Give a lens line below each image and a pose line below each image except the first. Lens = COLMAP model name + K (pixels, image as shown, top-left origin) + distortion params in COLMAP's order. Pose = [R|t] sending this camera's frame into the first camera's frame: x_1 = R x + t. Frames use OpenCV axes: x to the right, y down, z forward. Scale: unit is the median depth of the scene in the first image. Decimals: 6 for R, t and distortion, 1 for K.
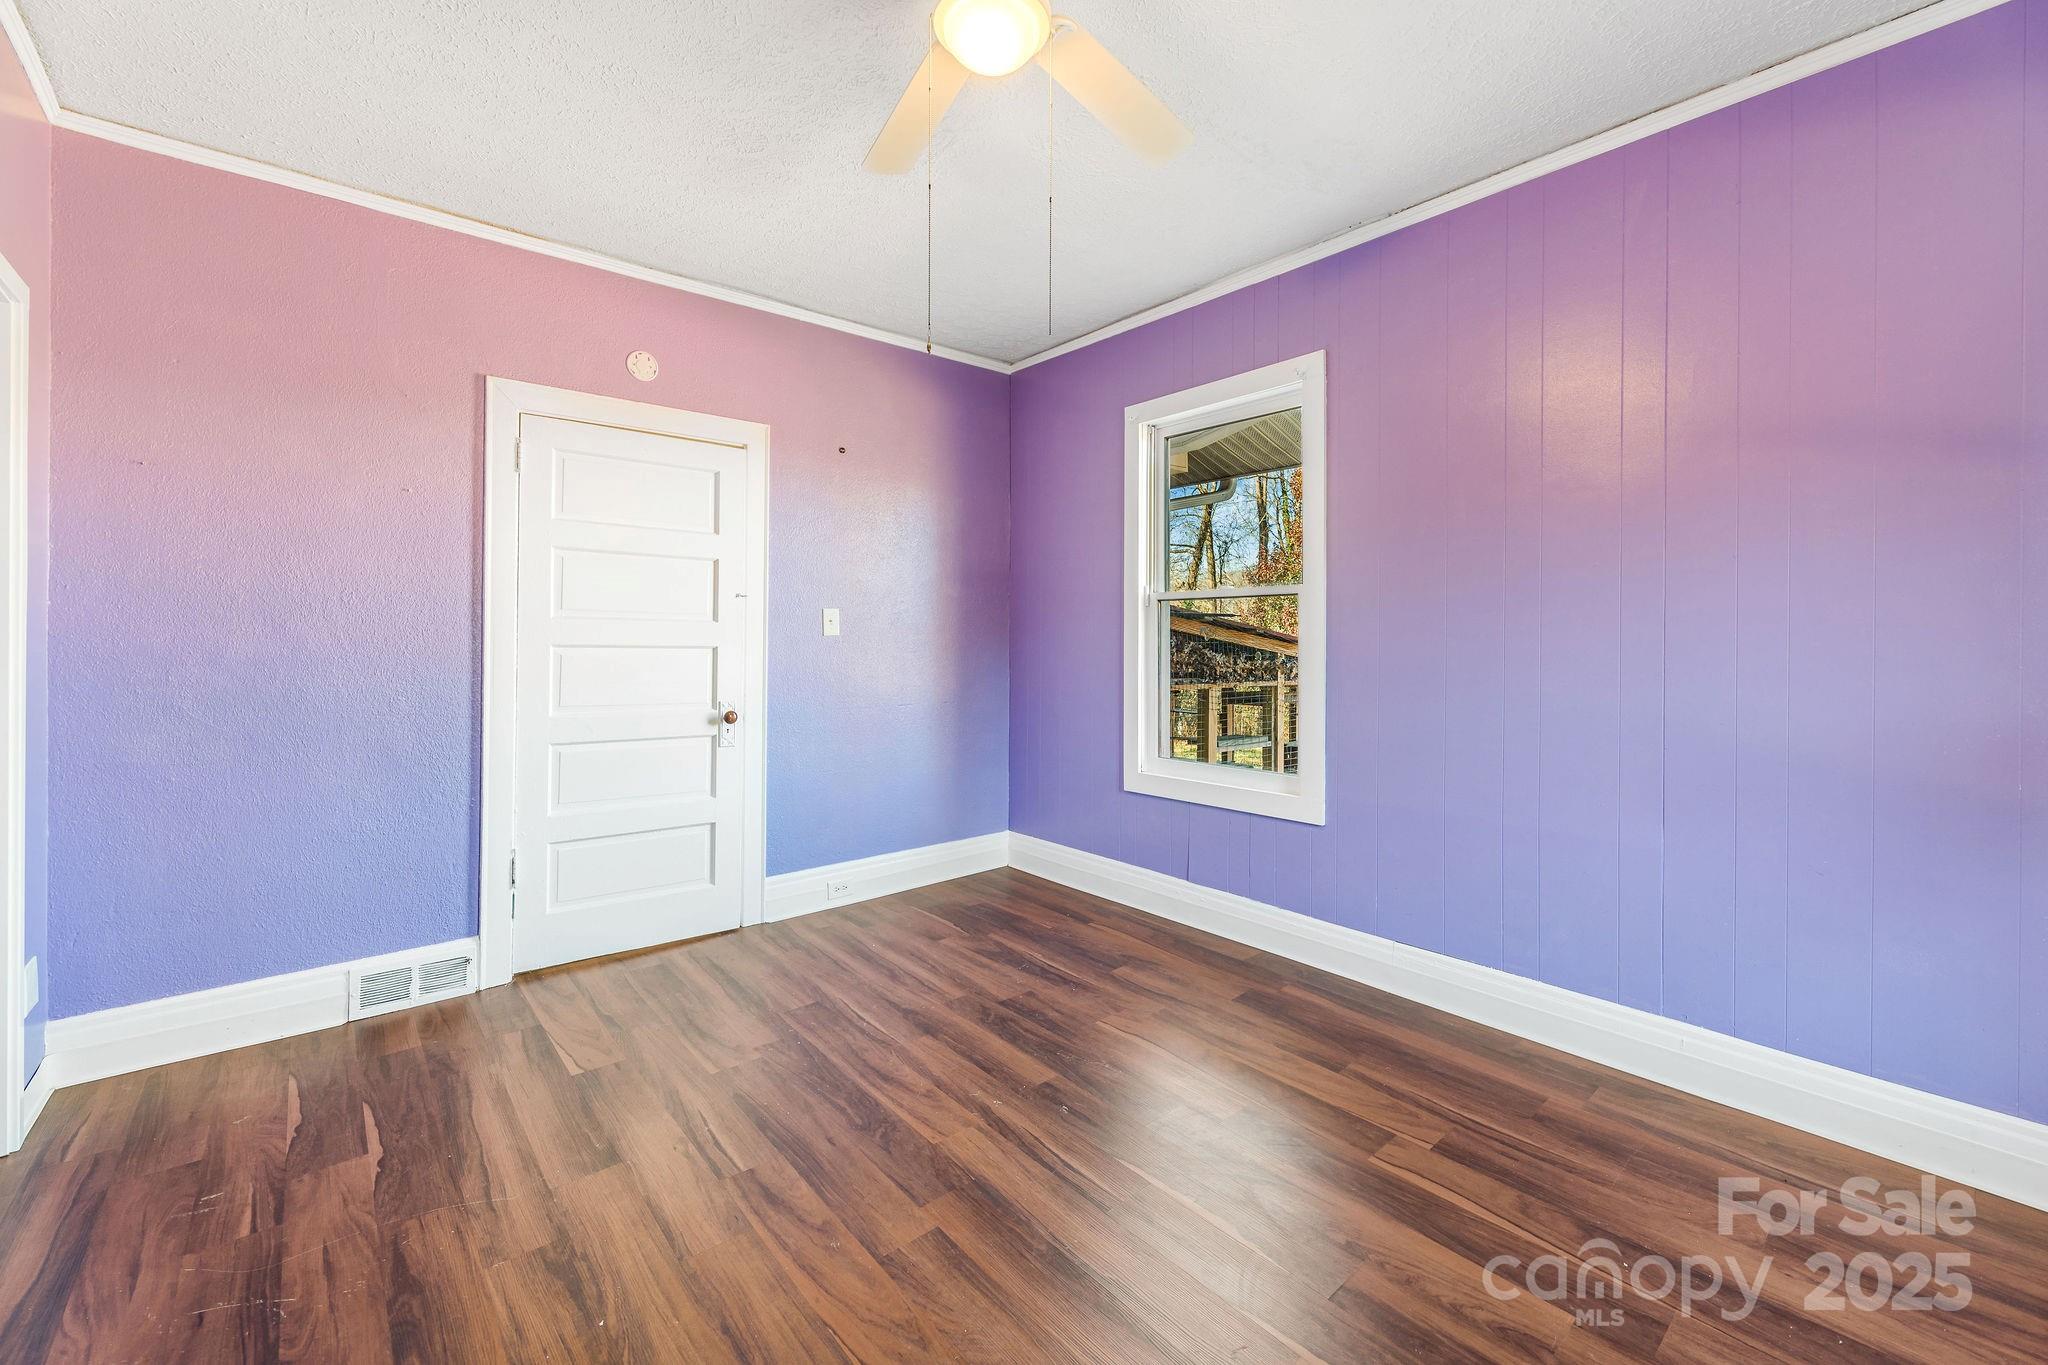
lens RADIAL K [[847.7, 0, 1027.1], [0, 847.7, 651.7], [0, 0, 1]] dist [0.010942, -0.000334]
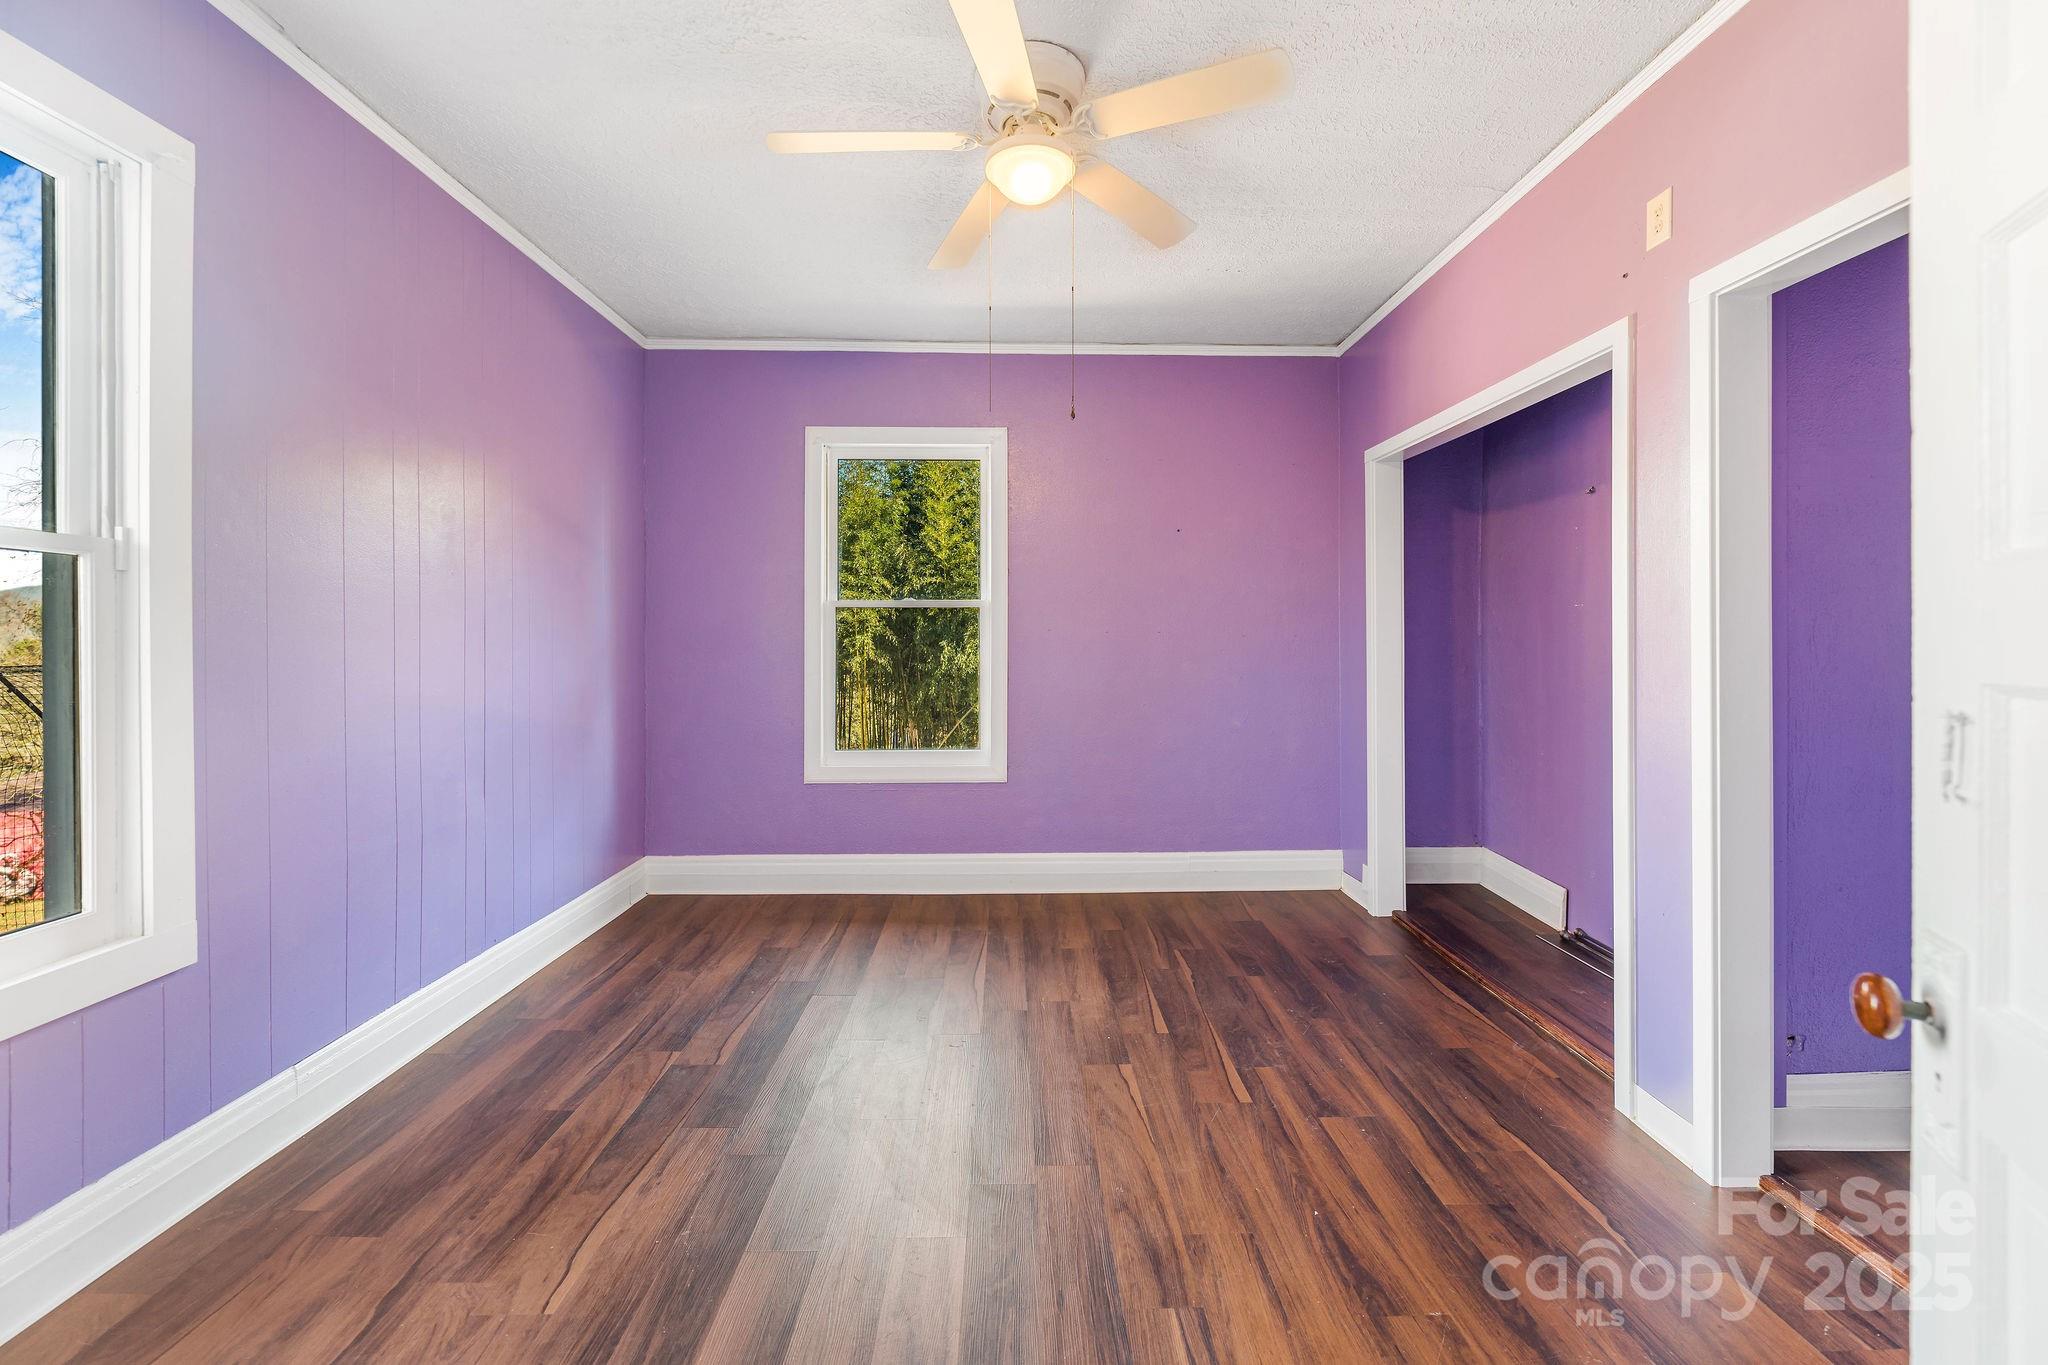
lens RADIAL K [[847.7, 0, 1027.1], [0, 847.7, 651.7], [0, 0, 1]] dist [0.010942, -0.000334]
pose [[-0.778501, -0.010868, 0.627549, -0.763619], [0.007075, 0.999635, 0.026088, -0.033639], [-0.627603, 0.024749, -0.778140, 1.790734]]
